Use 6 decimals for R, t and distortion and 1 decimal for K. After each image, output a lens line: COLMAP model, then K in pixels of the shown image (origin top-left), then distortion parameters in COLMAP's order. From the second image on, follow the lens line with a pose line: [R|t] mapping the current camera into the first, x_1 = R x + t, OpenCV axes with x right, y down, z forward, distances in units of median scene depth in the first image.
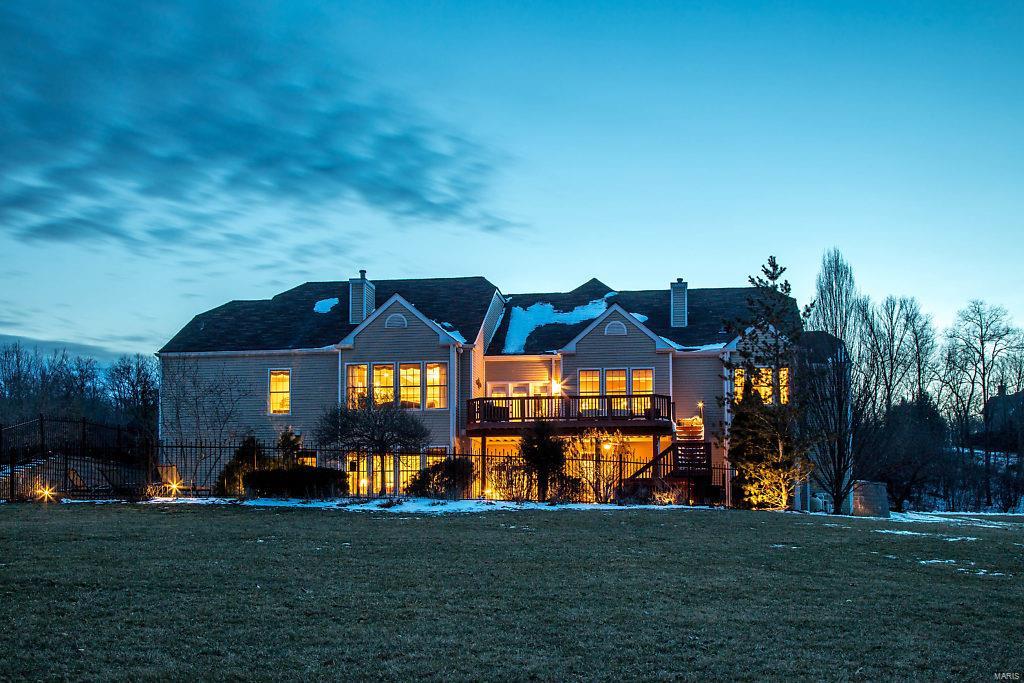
lens RADIAL K [[1037.0, 0, 512.0], [0, 1037.0, 341.5], [0, 0, 1]] dist [0.003132, 0.002489]
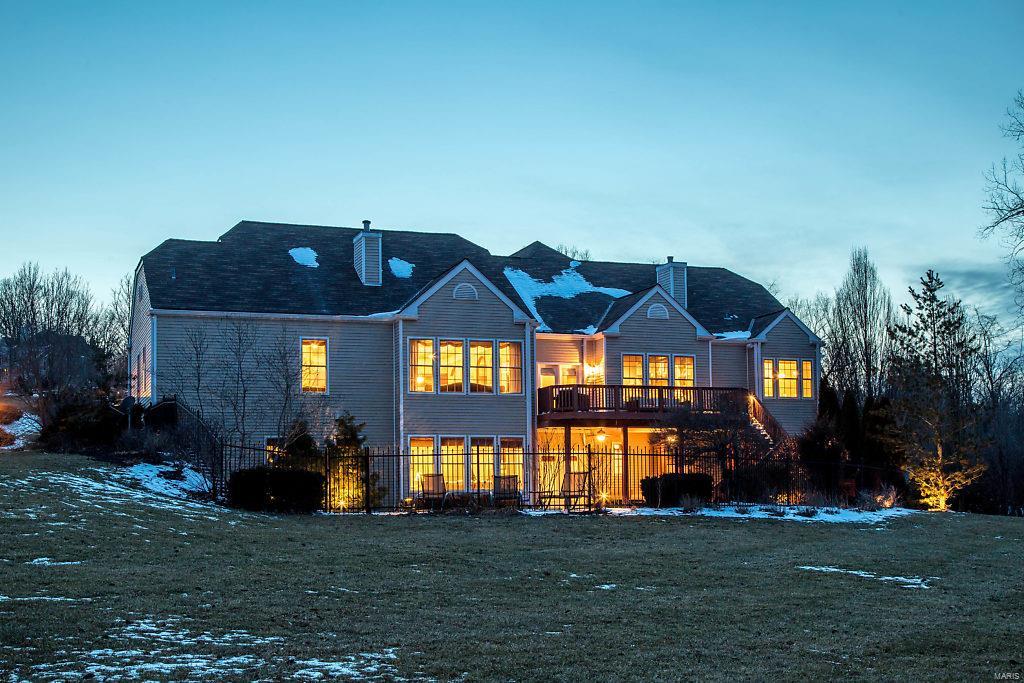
lens RADIAL K [[1345.1, 0, 512.0], [0, 1345.1, 341.5], [0, 0, 1]] dist [0.045251, 0.005136]
pose [[0.907169, 0.047349, 0.418093, -0.529000], [-0.068093, 0.997071, 0.034829, -0.018412], [-0.415219, -0.060065, 0.907736, -0.030367]]
